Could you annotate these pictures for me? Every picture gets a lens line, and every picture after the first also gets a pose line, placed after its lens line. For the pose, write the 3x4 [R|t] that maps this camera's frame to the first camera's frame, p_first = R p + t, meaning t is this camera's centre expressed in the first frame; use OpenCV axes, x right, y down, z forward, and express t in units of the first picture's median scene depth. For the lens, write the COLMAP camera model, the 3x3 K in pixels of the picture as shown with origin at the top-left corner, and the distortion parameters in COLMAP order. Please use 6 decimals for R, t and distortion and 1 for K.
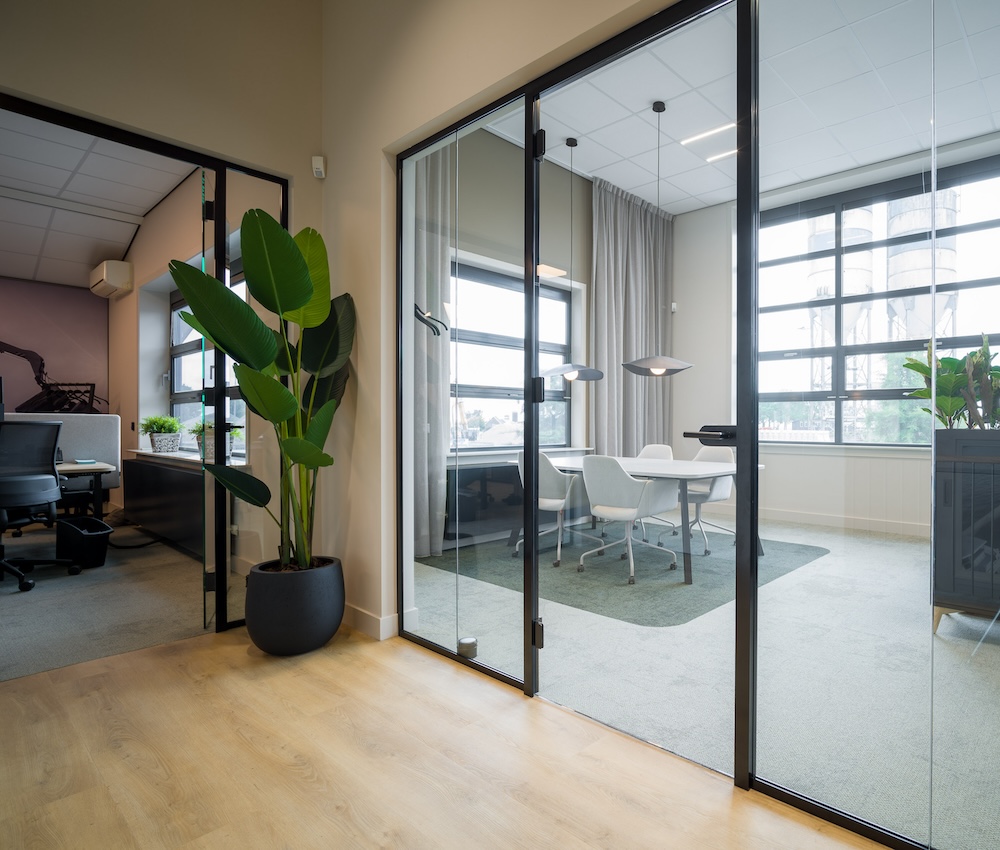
lens RADIAL K [[710.2, 0, 499.9], [0, 710.2, 424.1], [0, 0, 1]] dist [0.004664, -0.002525]
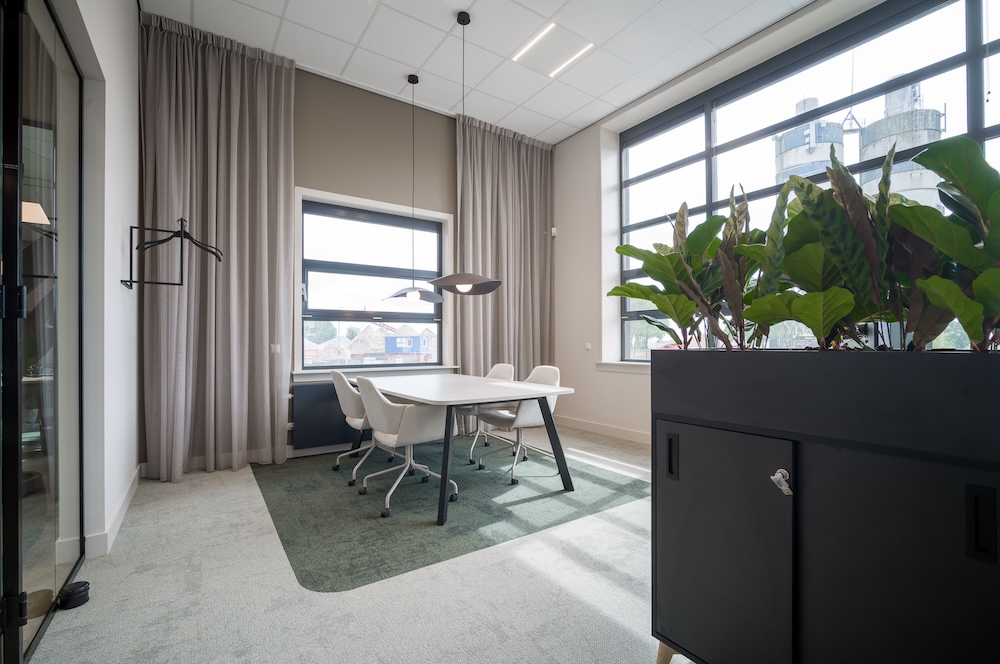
lens RADIAL K [[435.2, 0, 505.7], [0, 435.2, 339.1], [0, 0, 1]] dist [-0.004593, 0.000614]
pose [[0.954170, -0.007025, -0.299184, 0.408796], [0.003374, 0.999913, -0.012719, 0.001396], [0.299247, 0.011127, 0.954111, 0.408860]]
